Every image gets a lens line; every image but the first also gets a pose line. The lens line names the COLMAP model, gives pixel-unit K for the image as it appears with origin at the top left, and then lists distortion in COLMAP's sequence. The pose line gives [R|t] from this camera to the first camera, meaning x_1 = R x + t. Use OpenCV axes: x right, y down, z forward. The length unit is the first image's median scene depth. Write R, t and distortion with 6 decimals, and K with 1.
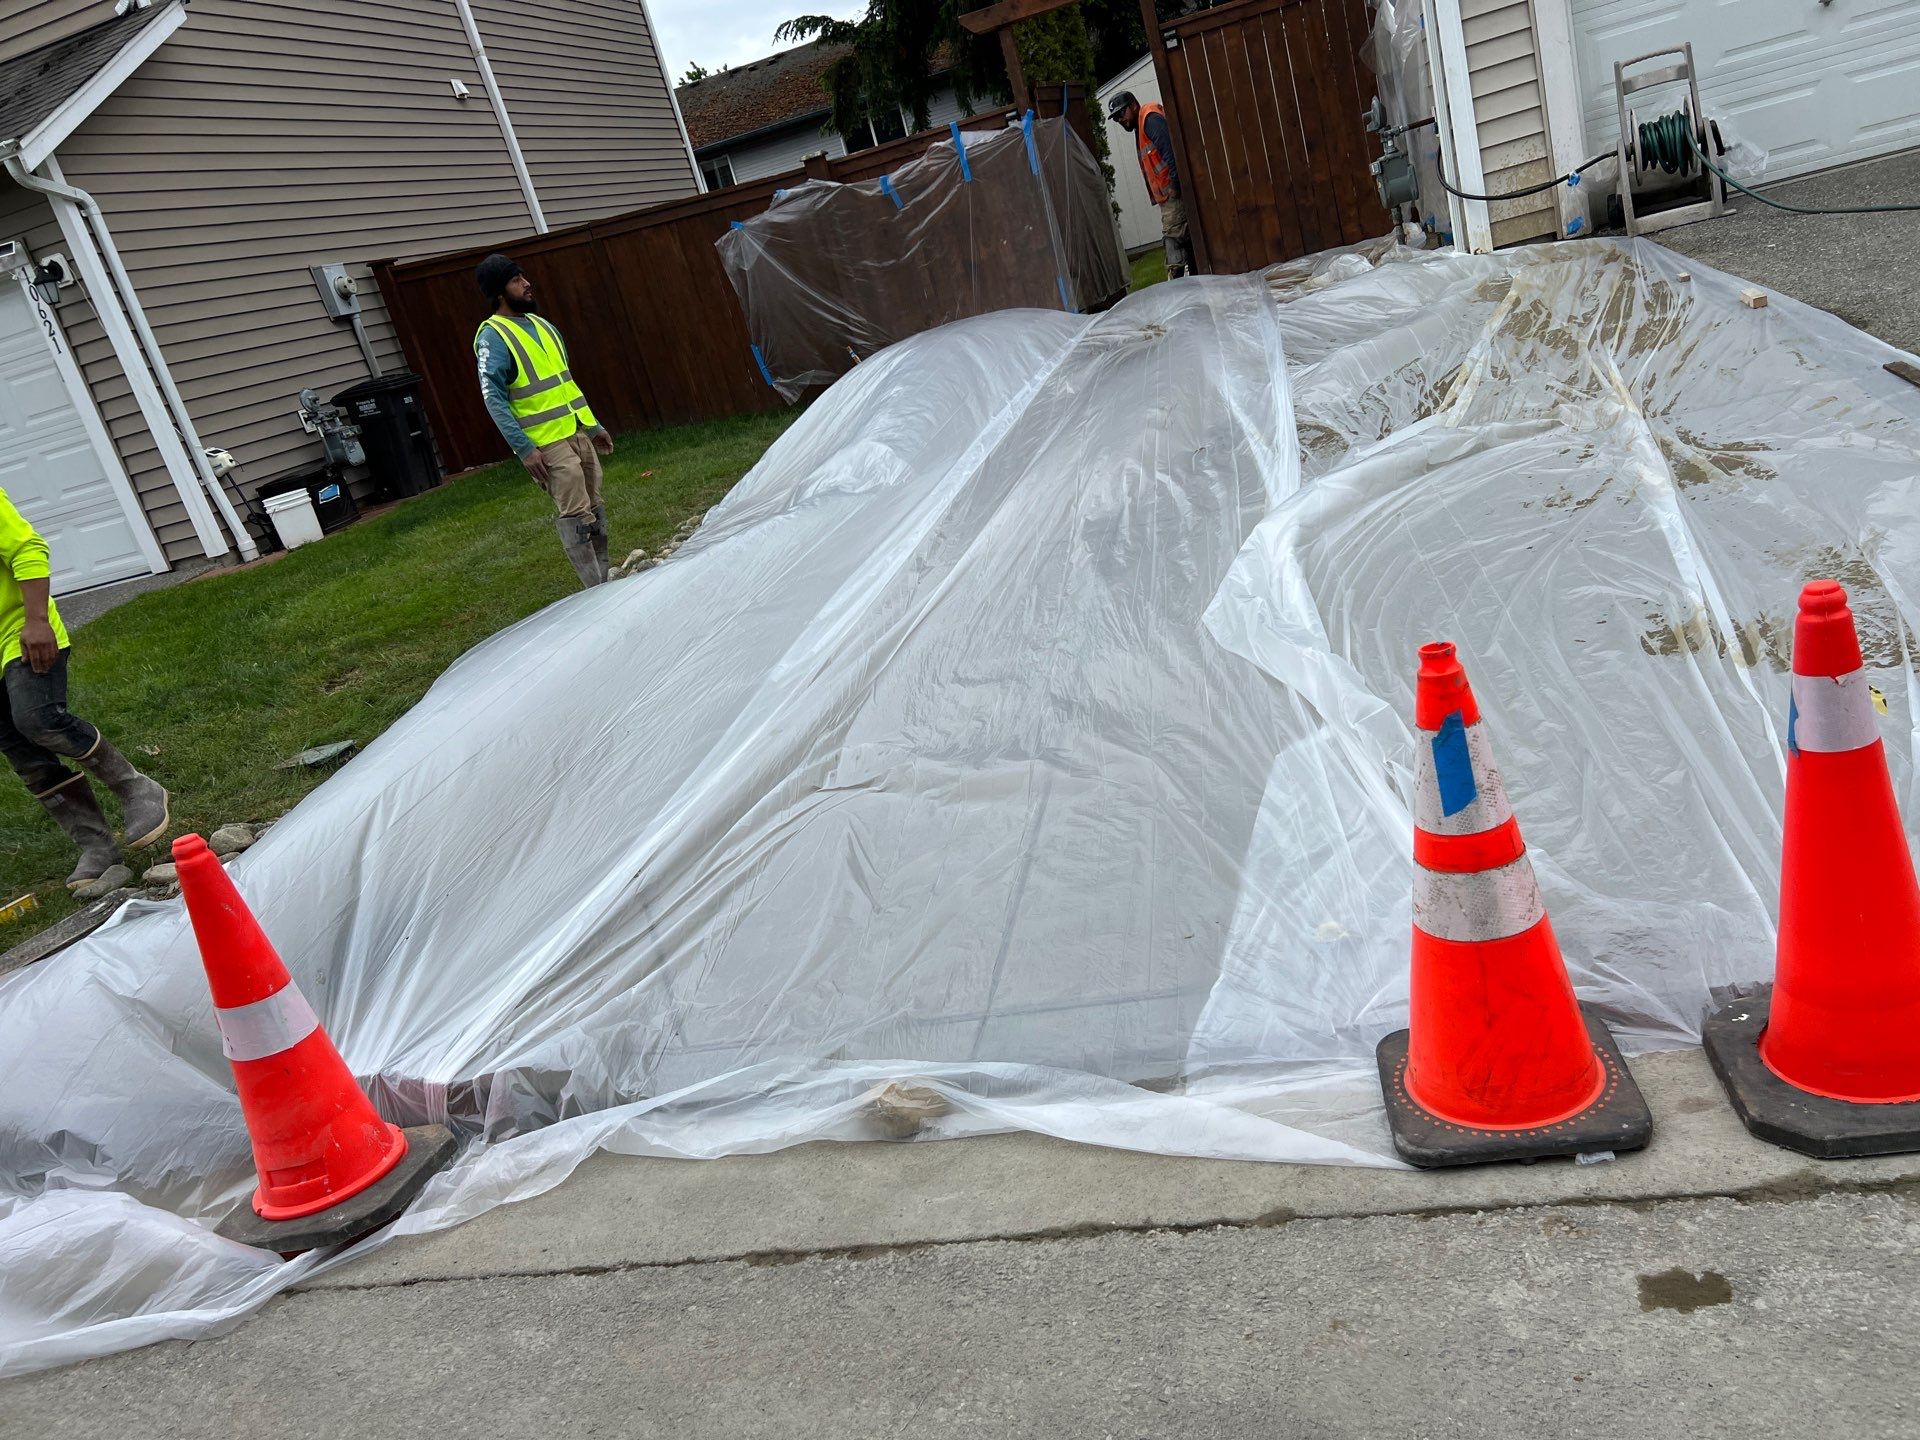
lens RADIAL K [[1458.8, 0, 984.1], [0, 1458.8, 721.5], [0, 0, 1]] dist [0.053989, -0.059549]
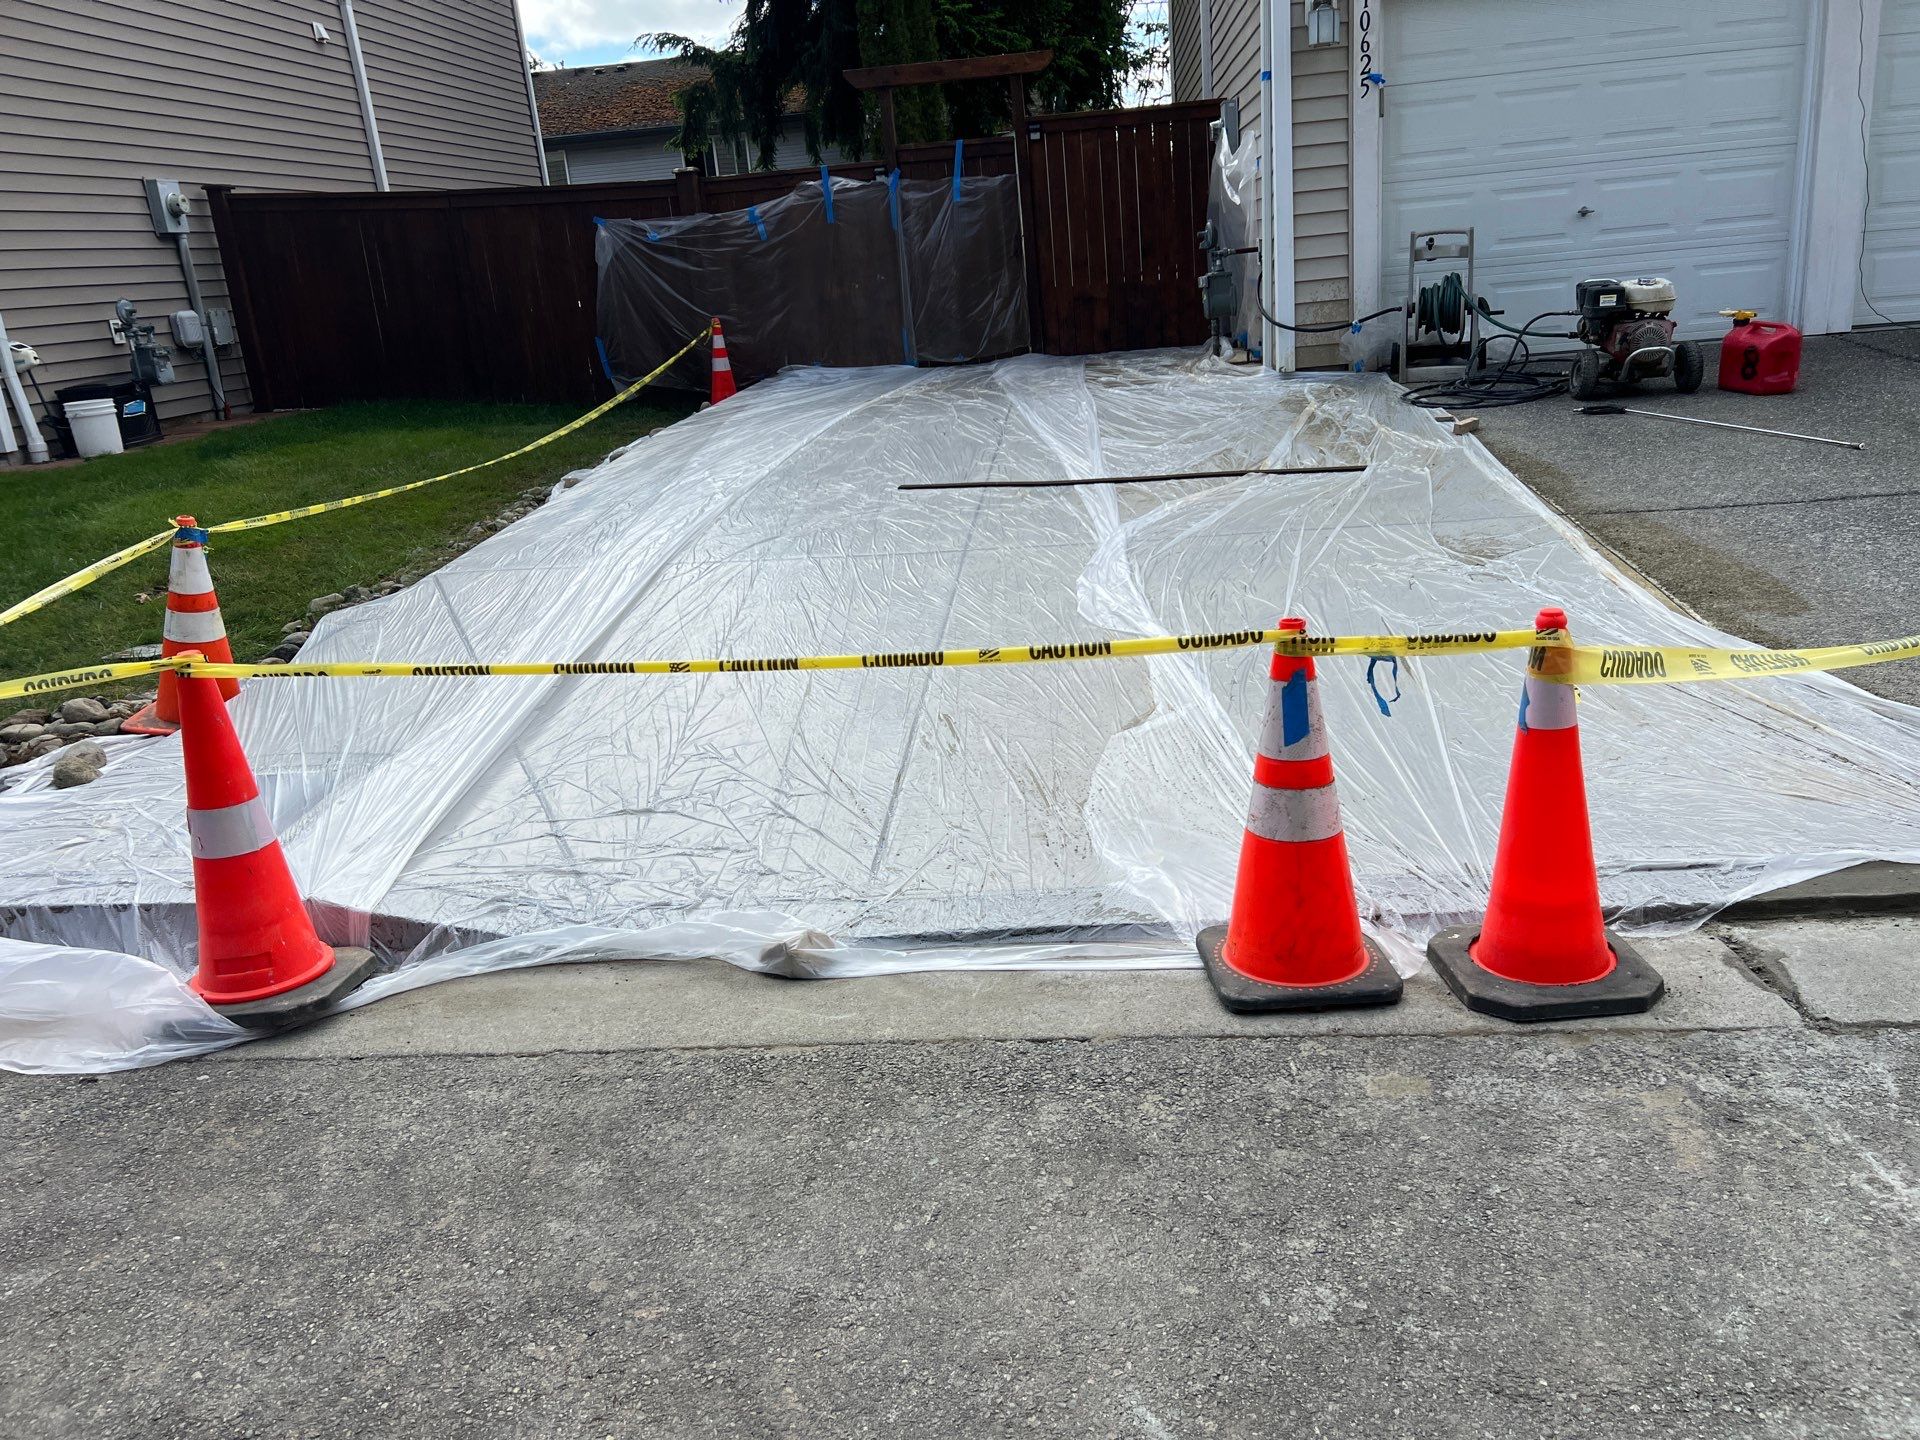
lens RADIAL K [[1458.8, 0, 977.6], [0, 1458.8, 729.2], [0, 0, 1]] dist [0.053989, -0.059549]
pose [[0.977314, 0.134562, 0.163555, -0.033772], [-0.128808, 0.990632, -0.045343, 0.028421], [-0.168125, 0.023247, 0.985492, -0.049744]]
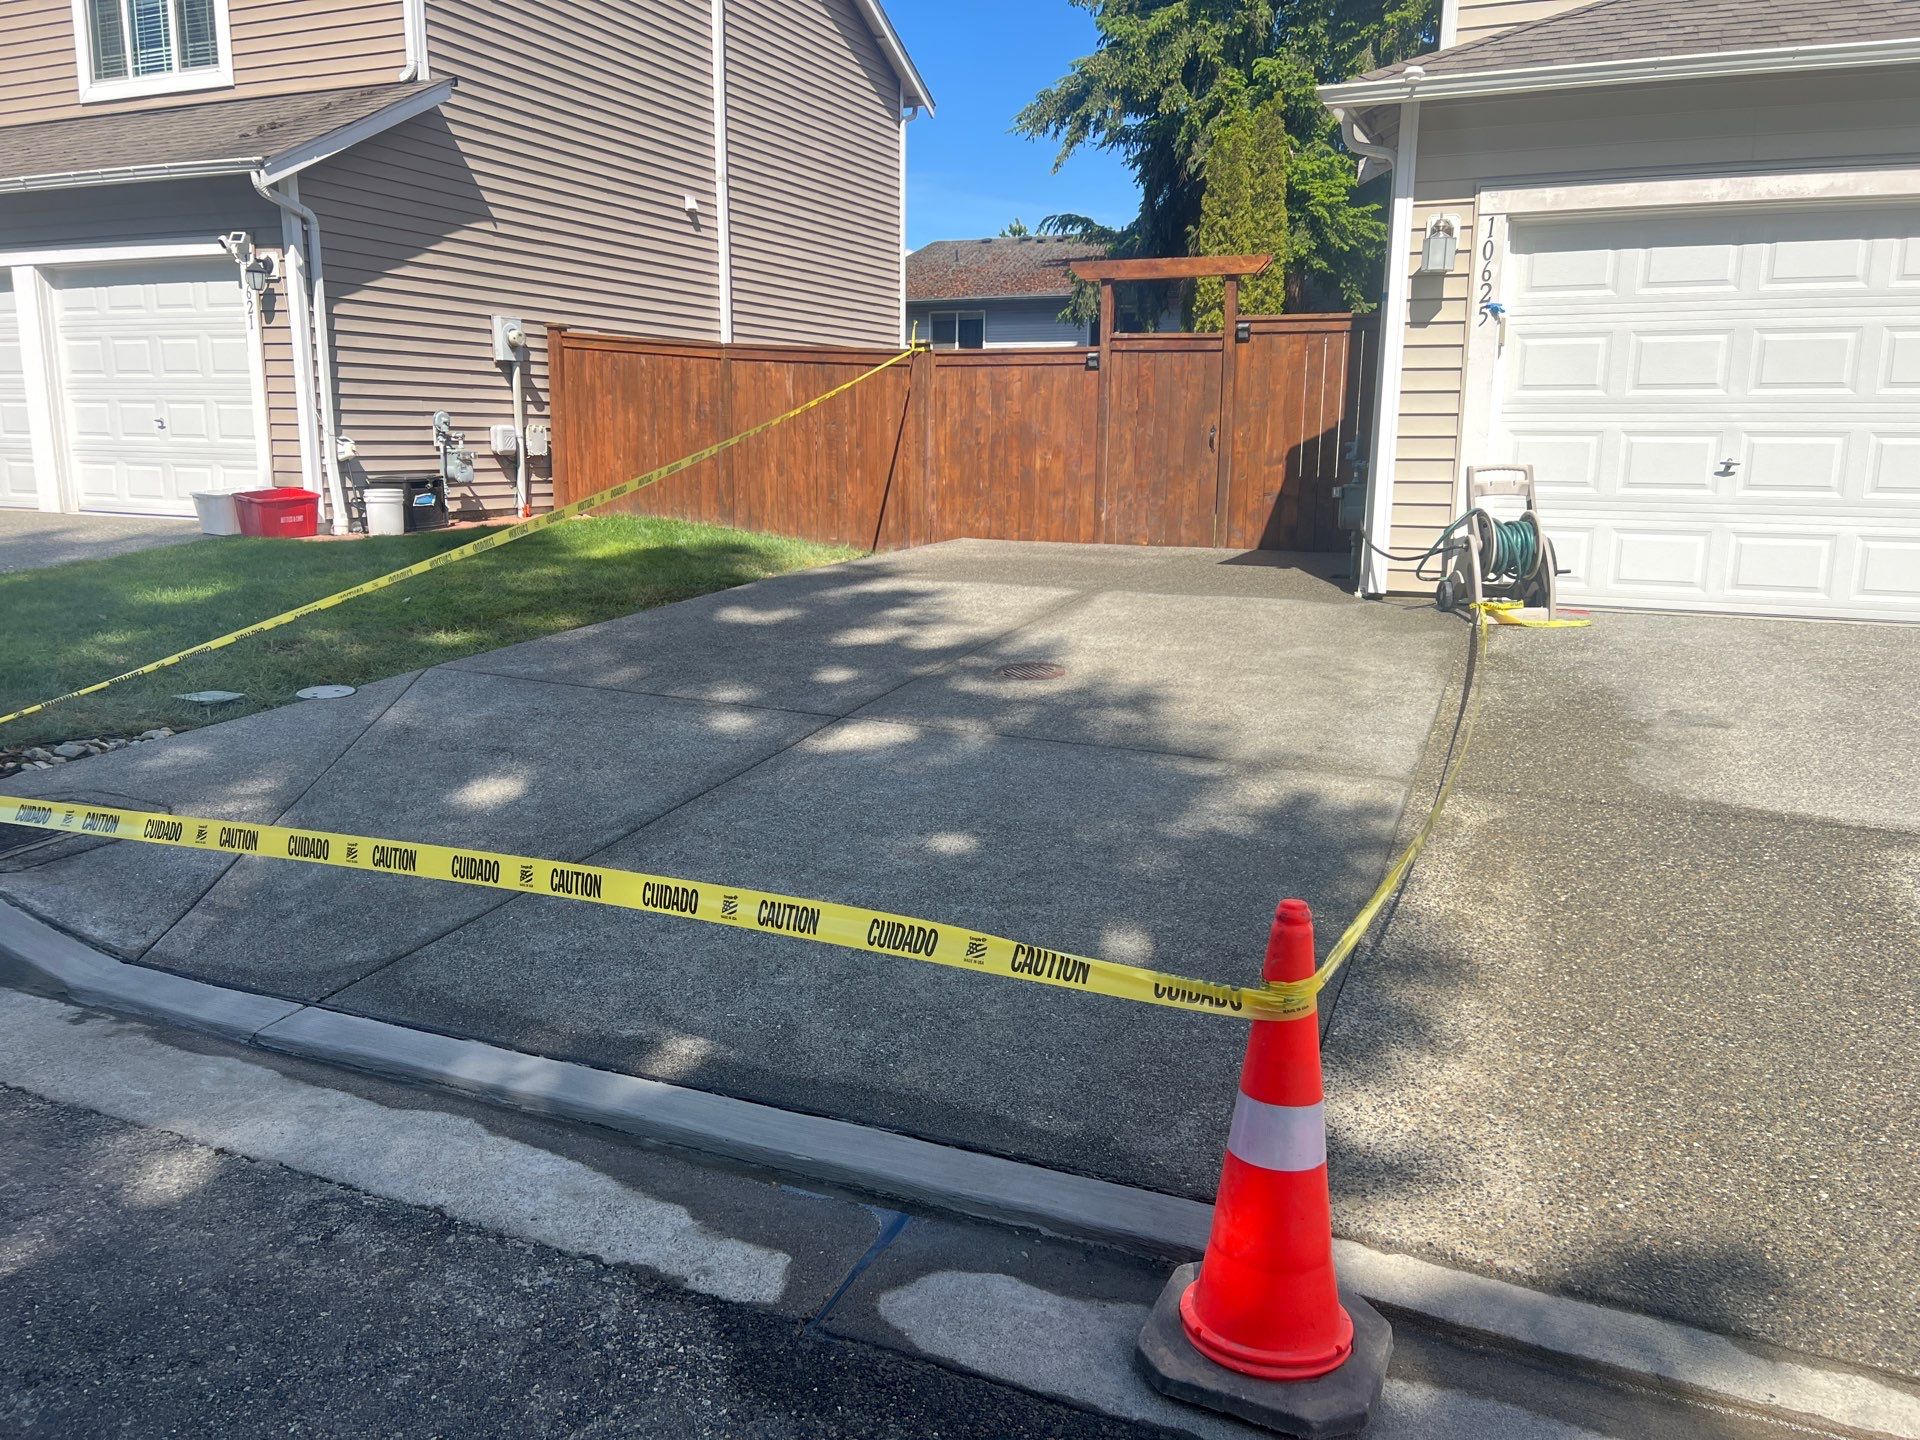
lens RADIAL K [[1458.8, 0, 948.3], [0, 1458.8, 714.5], [0, 0, 1]] dist [0.053989, -0.059549]
pose [[0.939522, 0.303547, -0.158611, 0.185028], [-0.318590, 0.944555, -0.079472, -0.036877], [0.125694, 0.125197, 0.984138, -0.067498]]
